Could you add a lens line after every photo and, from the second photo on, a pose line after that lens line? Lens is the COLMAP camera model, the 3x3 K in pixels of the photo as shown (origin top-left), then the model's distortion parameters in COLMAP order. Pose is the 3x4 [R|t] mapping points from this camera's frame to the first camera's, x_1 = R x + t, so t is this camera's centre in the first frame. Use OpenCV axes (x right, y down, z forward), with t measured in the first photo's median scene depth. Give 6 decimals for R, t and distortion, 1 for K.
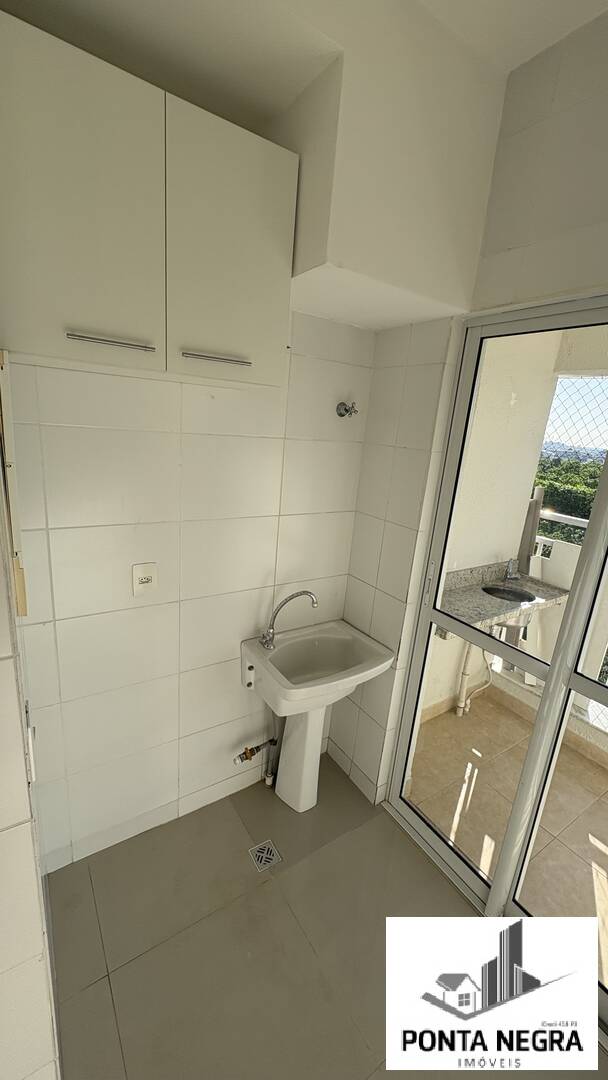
lens RADIAL K [[431.1, 0, 305.4], [0, 431.1, 541.4], [0, 0, 1]] dist [0.000795, -0.000380]
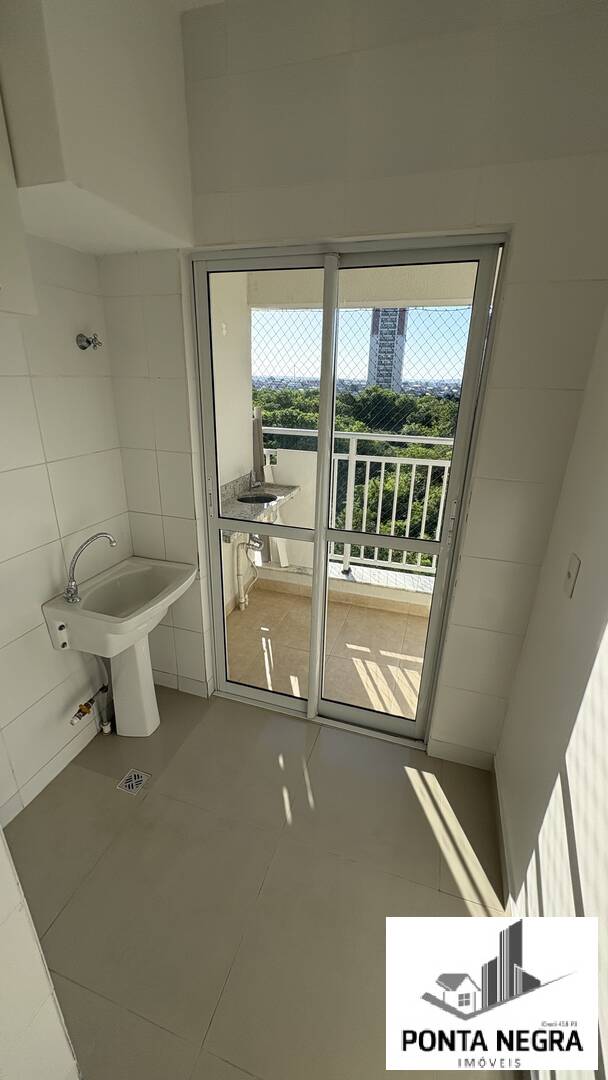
lens RADIAL K [[431.1, 0, 306.8], [0, 431.1, 544.2], [0, 0, 1]] dist [0.000795, -0.000380]
pose [[0.775852, -0.285271, 0.562739, -0.183717], [0.203577, 0.957426, 0.204677, 0.030222], [-0.597169, -0.044239, 0.800895, -0.082786]]
